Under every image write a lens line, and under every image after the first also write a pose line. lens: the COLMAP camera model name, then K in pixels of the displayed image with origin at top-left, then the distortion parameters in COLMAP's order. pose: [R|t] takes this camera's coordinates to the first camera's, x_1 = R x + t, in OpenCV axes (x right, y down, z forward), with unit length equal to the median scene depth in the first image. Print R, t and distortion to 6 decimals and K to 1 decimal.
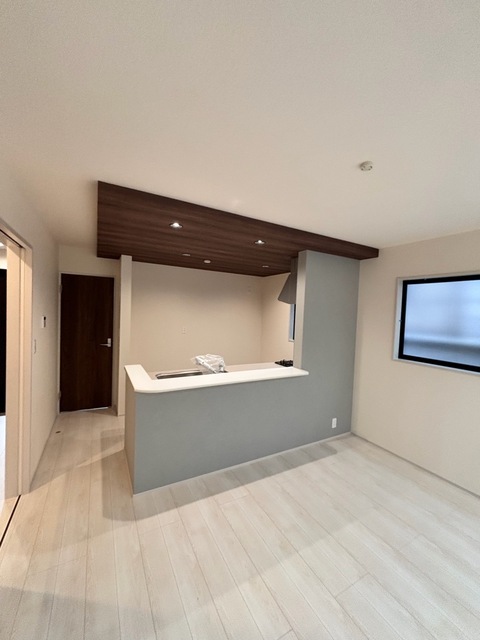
lens RADIAL K [[257.4, 0, 239.5], [0, 257.4, 320.1], [0, 0, 1]] dist [0.002060, -0.000222]
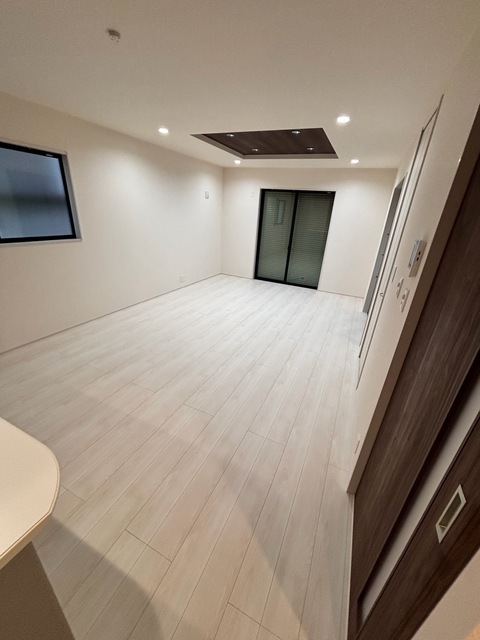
lens RADIAL K [[257.4, 0, 239.9], [0, 257.4, 319.8], [0, 0, 1]] dist [0.002060, -0.000222]
pose [[-0.586210, -0.384688, 0.713003, -0.725076], [-0.059751, 0.898210, 0.435487, -0.060221], [-0.807953, 0.212684, -0.549525, 1.067856]]
